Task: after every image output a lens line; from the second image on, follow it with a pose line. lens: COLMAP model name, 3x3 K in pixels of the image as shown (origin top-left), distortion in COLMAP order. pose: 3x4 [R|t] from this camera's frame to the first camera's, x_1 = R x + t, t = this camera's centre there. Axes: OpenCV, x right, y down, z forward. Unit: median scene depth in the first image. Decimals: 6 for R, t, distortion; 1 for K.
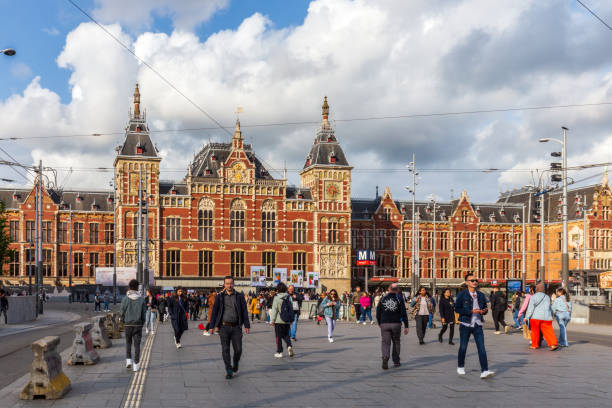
lens RADIAL K [[1147.3, 0, 306.0], [0, 1147.3, 204.0], [0, 0, 1]] dist [-0.011707, 0.067588]
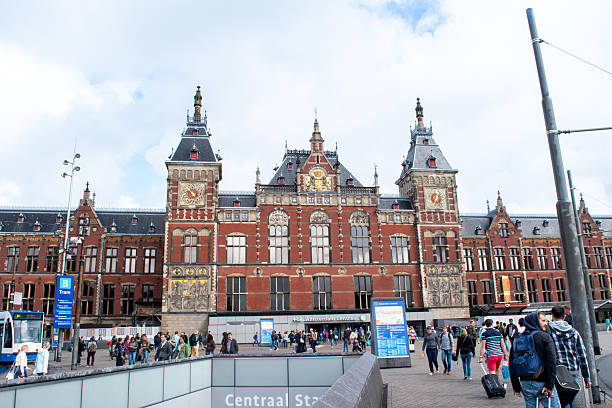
lens RADIAL K [[484.2, 0, 308.0], [0, 484.2, 198.4], [0, 0, 1]] dist [-0.086103, 0.004252]
pose [[0.983942, -0.068096, -0.164989, -0.011027], [0.041718, 0.986498, -0.158369, 0.040290], [0.173546, 0.148943, 0.973498, 0.665328]]
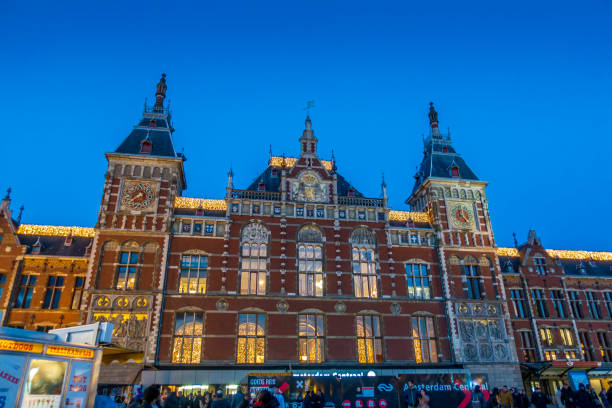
lens RADIAL K [[431.1, 0, 306.0], [0, 431.1, 204.0], [0, 0, 1]] dist [0.001552, 0.000060]
pose [[0.986009, -0.073591, -0.149570, -0.026929], [0.025741, 0.953730, -0.299560, 0.052678], [0.164694, 0.291519, 0.942281, 0.780147]]
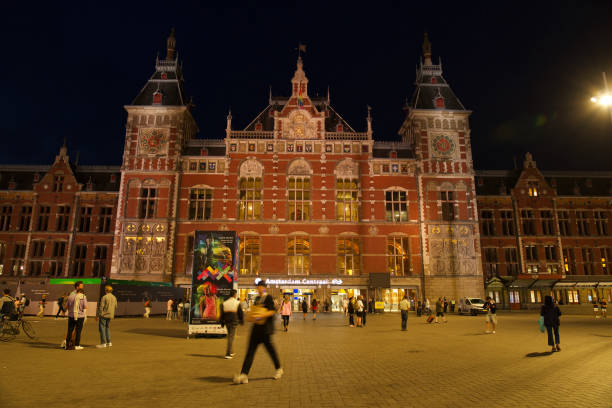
lens RADIAL K [[410.7, 0, 305.6], [0, 410.7, 200.5], [0, 0, 1]] dist [-0.045002, 0.000728]
pose [[0.949055, -0.066939, -0.307919, 0.018278], [0.026625, 0.990717, -0.133311, 0.052371], [0.313984, 0.118321, 0.942026, 0.770480]]
